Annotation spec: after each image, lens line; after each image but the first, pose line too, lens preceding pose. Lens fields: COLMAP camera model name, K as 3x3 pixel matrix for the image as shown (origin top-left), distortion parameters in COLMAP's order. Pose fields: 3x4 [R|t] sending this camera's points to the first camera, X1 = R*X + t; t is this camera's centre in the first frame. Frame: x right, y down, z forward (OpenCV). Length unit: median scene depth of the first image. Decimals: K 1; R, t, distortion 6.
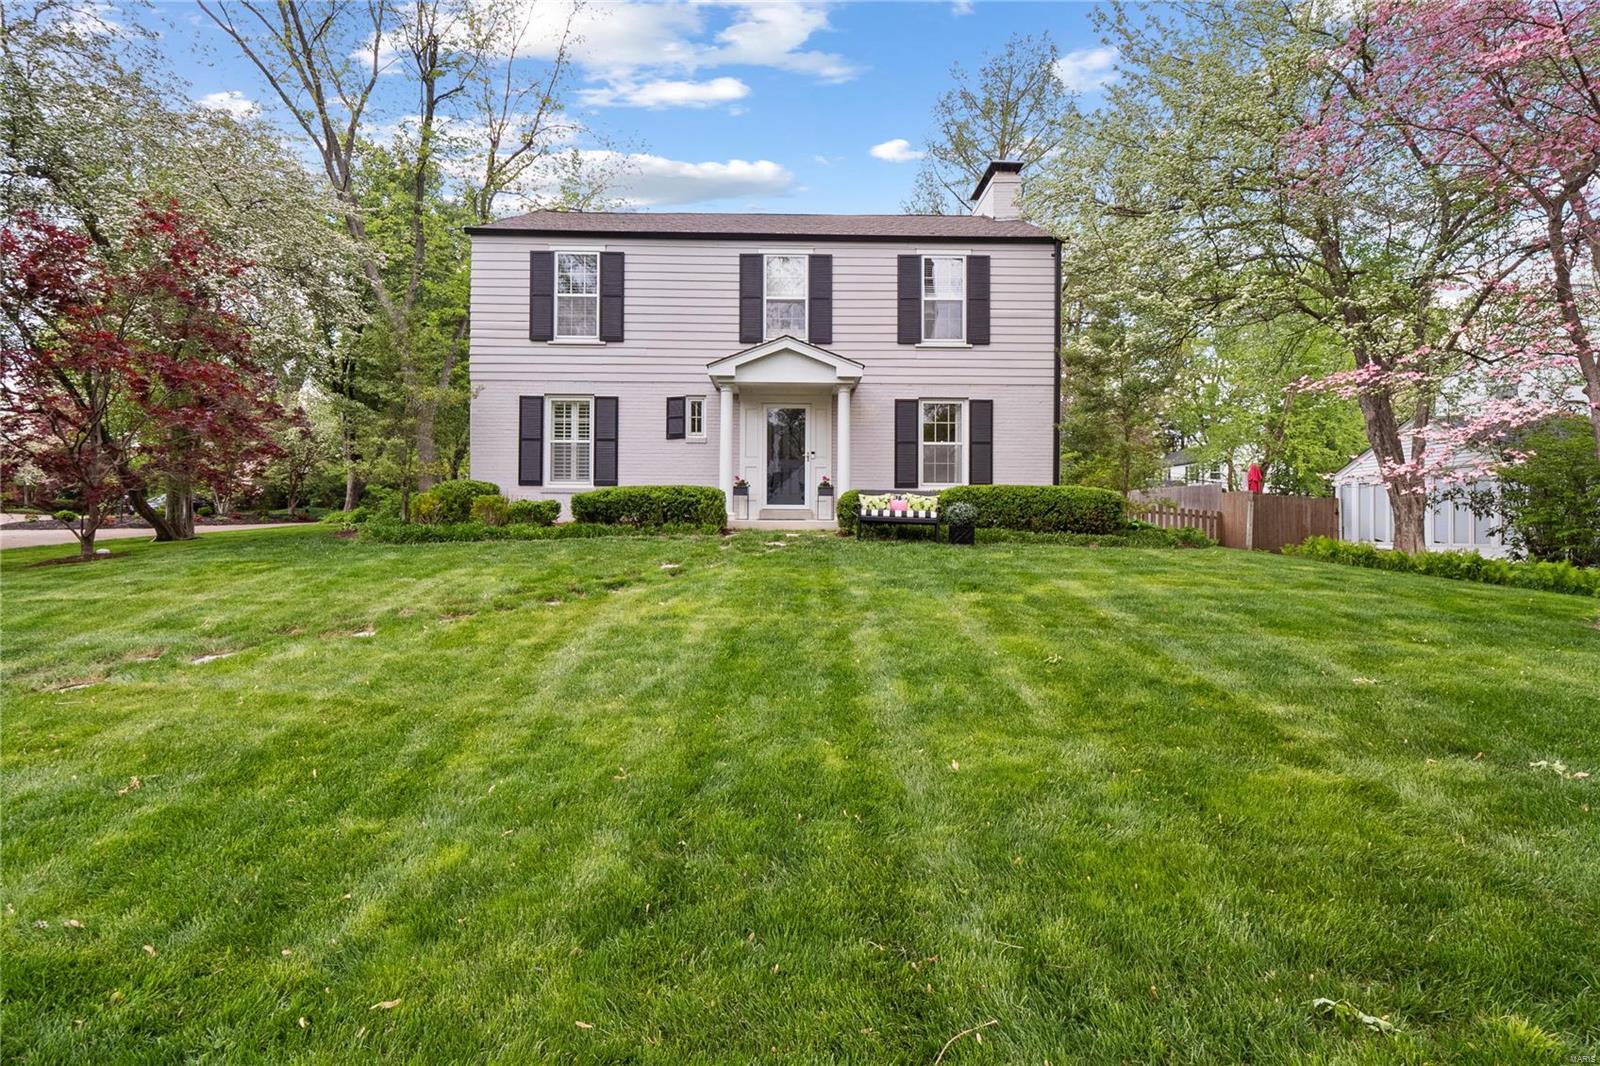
lens RADIAL K [[756.2, 0, 801.2], [0, 756.2, 489.2], [0, 0, 1]] dist [0.011140, -0.000153]
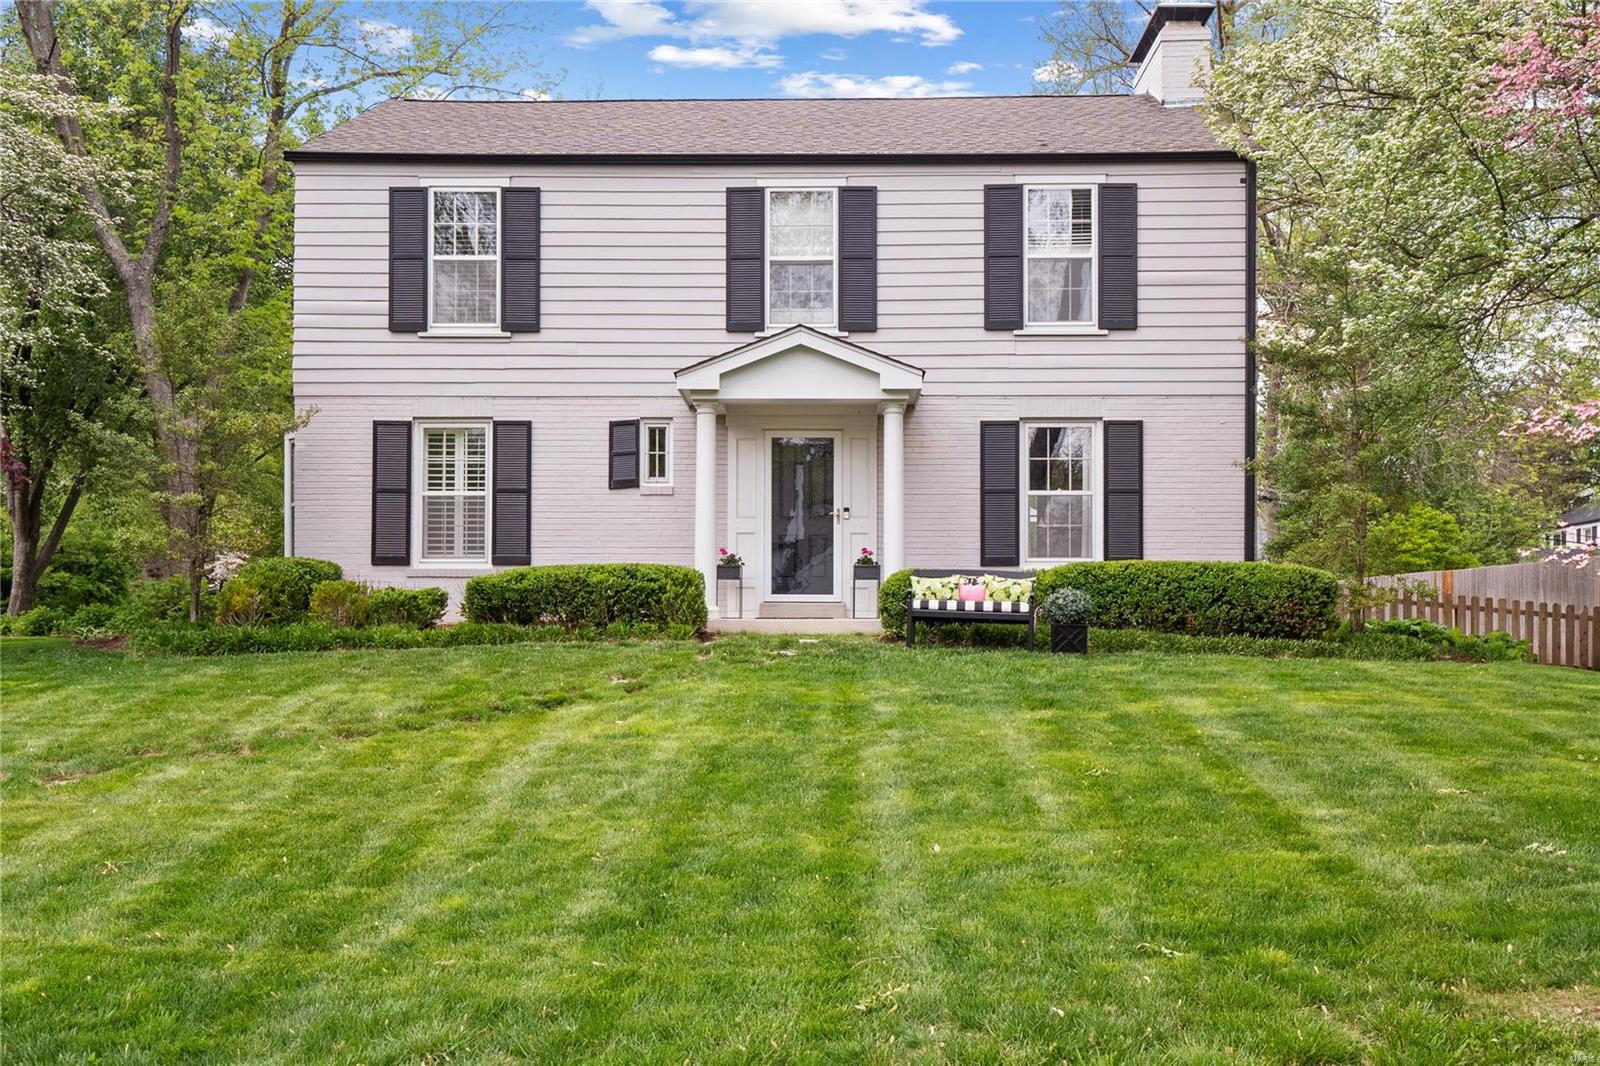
lens RADIAL K [[1608.4, 0, 791.5], [0, 1608.4, 531.1], [0, 0, 1]] dist [0.052482, 0.000000]
pose [[0.998905, -0.005684, -0.046447, 0.032029], [0.004531, 0.999680, -0.024885, 0.001482], [0.046574, 0.024647, 0.998611, -0.308966]]
